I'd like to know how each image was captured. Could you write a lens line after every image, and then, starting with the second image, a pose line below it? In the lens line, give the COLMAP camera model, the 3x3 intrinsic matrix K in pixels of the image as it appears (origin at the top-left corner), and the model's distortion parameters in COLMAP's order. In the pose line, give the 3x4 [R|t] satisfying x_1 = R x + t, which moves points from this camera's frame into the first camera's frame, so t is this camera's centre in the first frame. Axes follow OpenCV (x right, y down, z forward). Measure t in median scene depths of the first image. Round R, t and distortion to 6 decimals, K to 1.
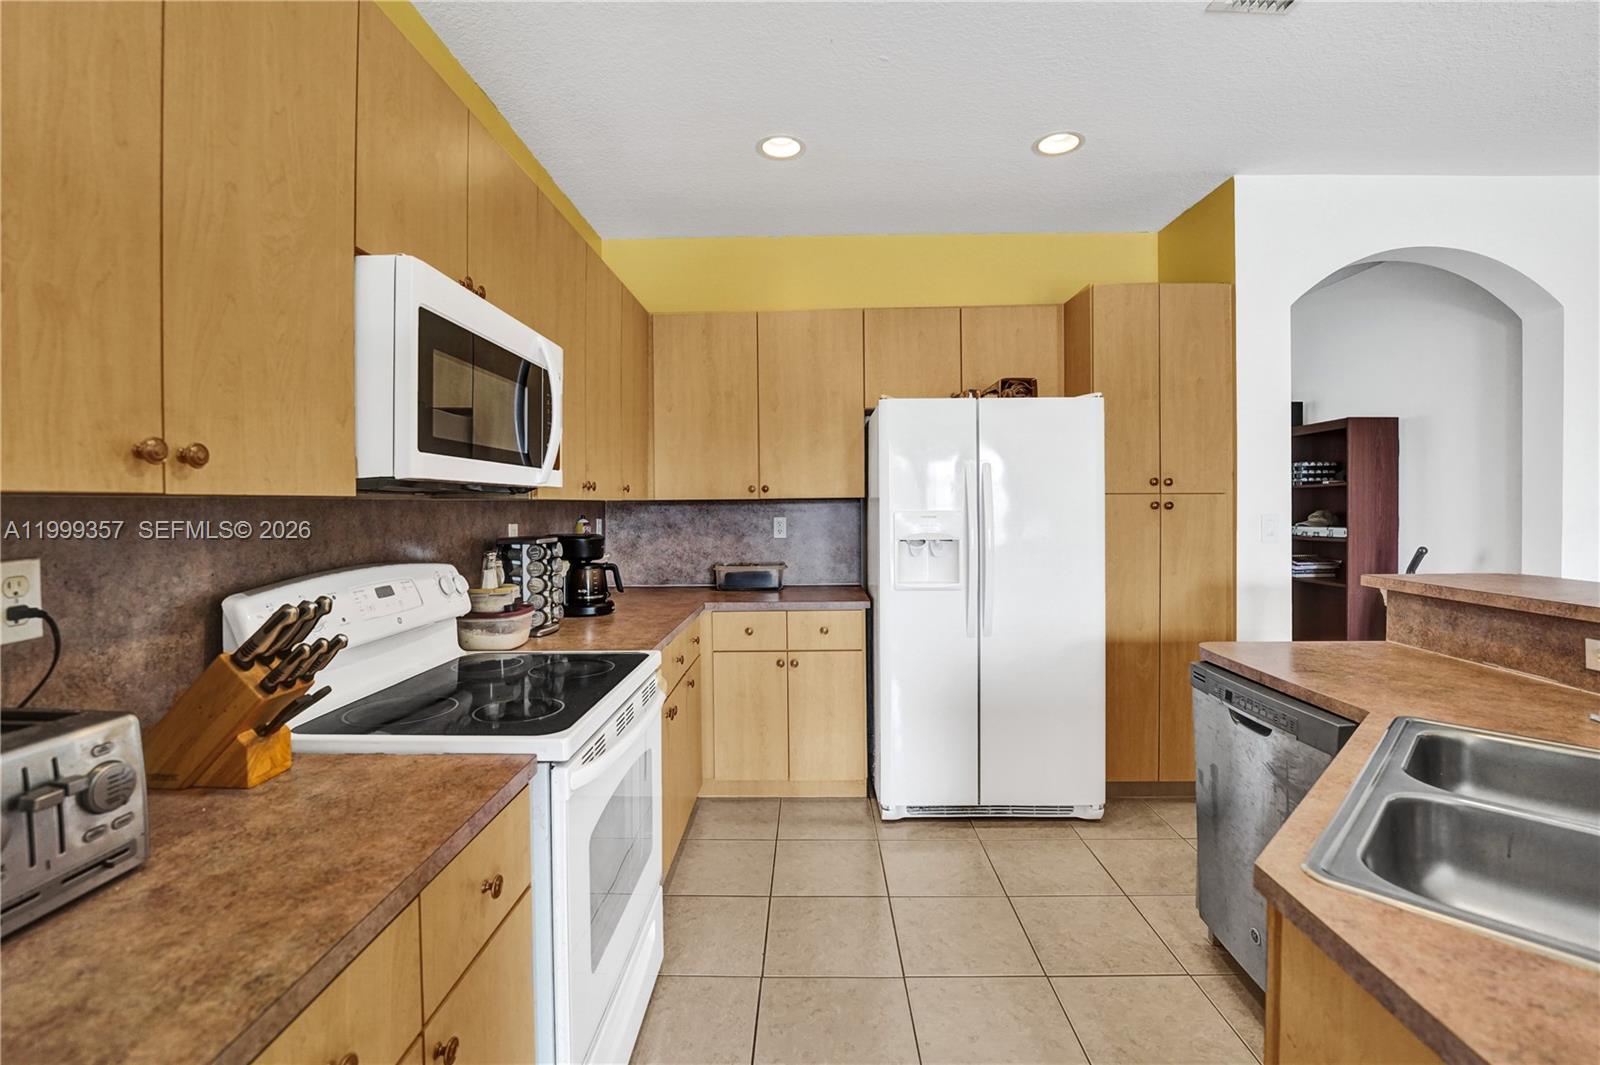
lens RADIAL K [[692.0, 0, 811.1], [0, 692.0, 507.5], [0, 0, 1]] dist [-0.004704, -0.000954]
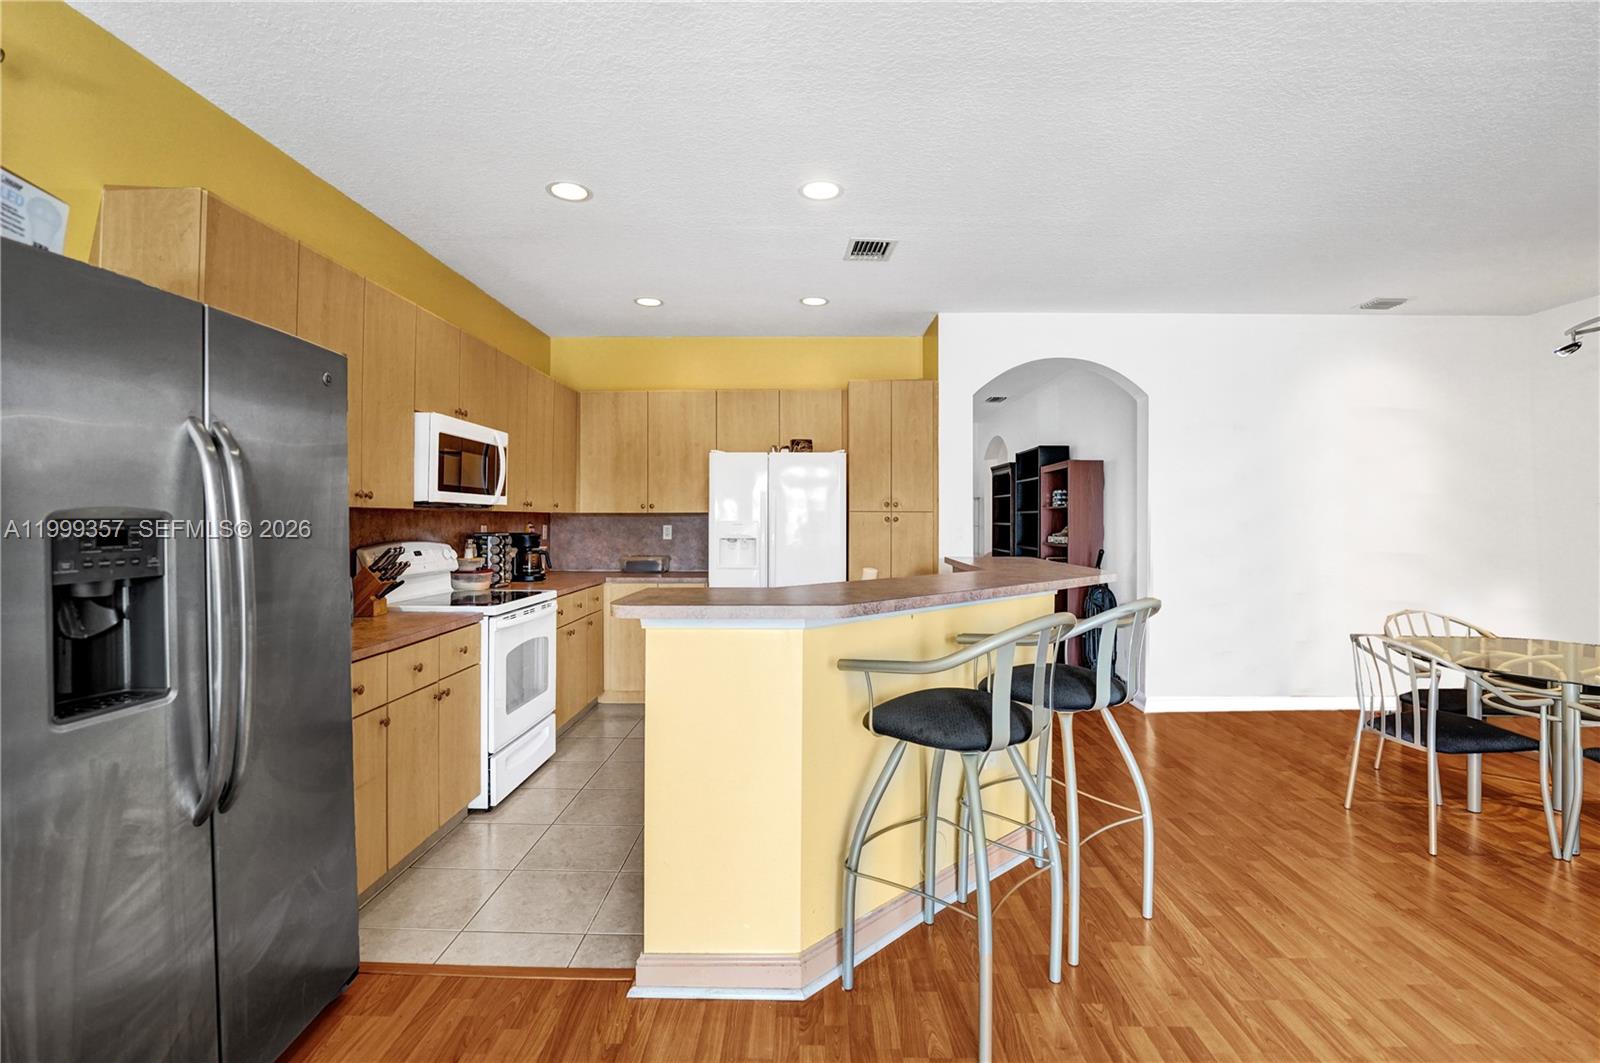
lens RADIAL K [[692.0, 0, 802.2], [0, 692.0, 515.6], [0, 0, 1]] dist [-0.004704, -0.000954]
pose [[0.999939, 0.011022, 0.000844, 0.372393], [-0.011011, 0.999871, -0.011714, 0.011321], [-0.000973, 0.011703, 0.999931, -0.747055]]
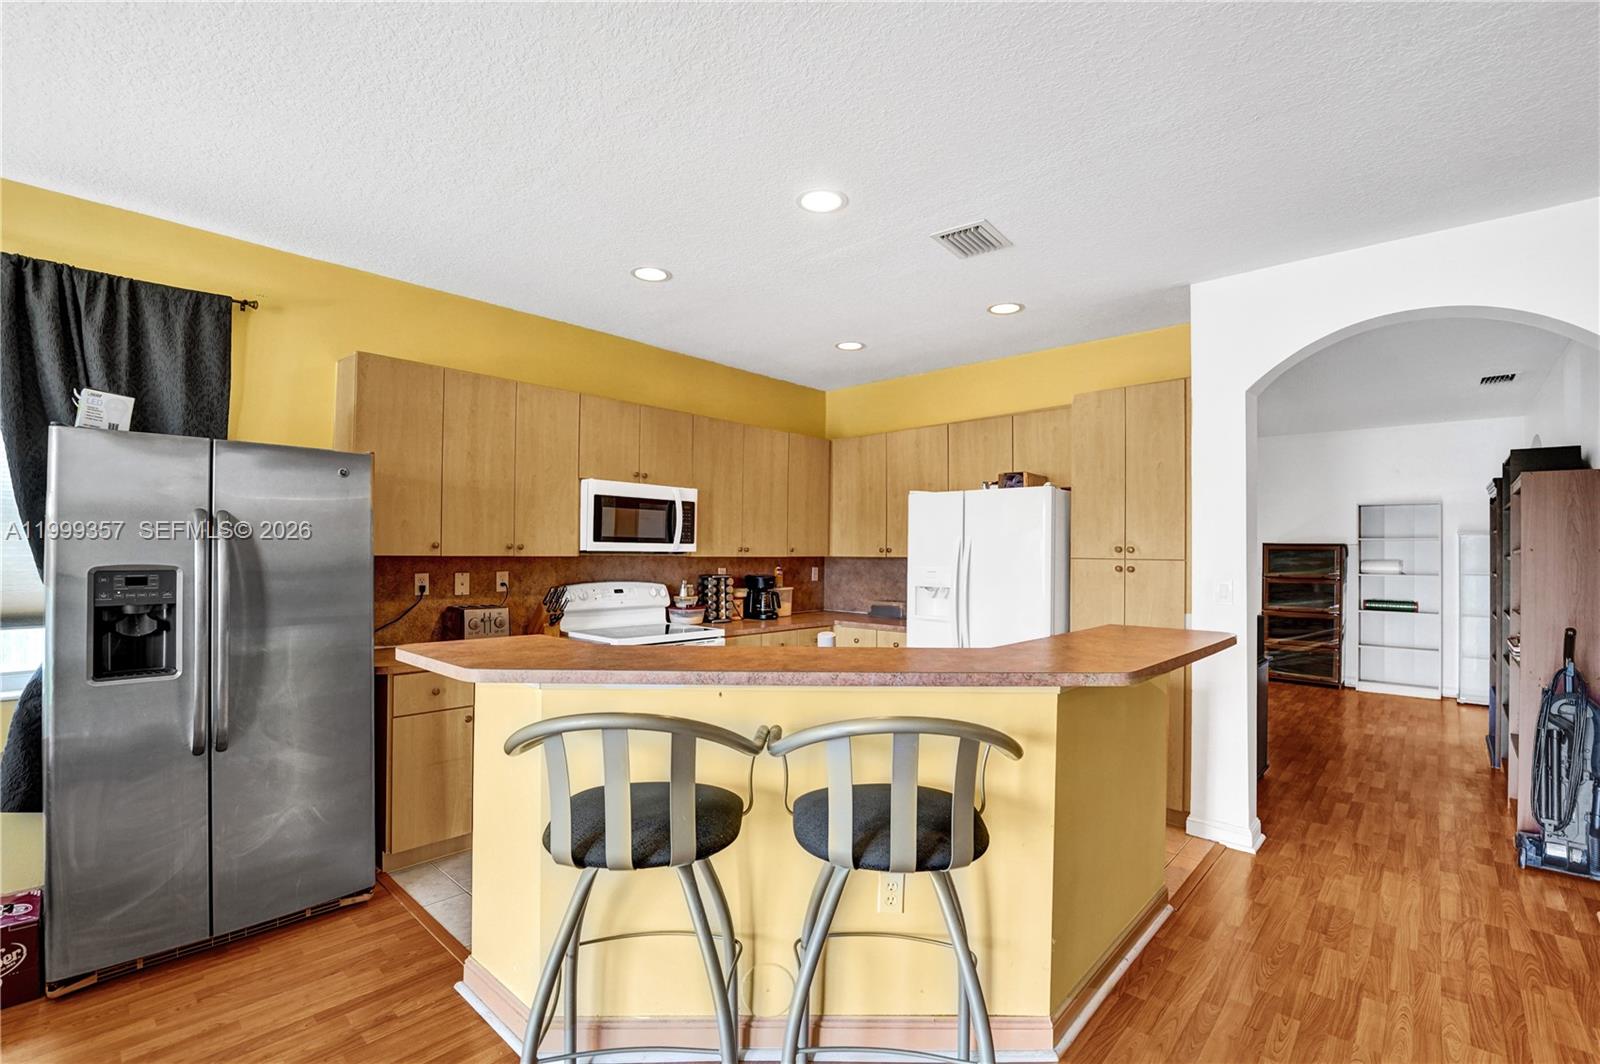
lens RADIAL K [[692.0, 0, 802.5], [0, 692.0, 541.7], [0, 0, 1]] dist [-0.004704, -0.000954]
pose [[0.751065, 0.004214, -0.660215, 1.098166], [-0.019449, 0.999687, -0.015744, -0.025905], [0.659942, 0.024665, 0.750912, -0.353070]]
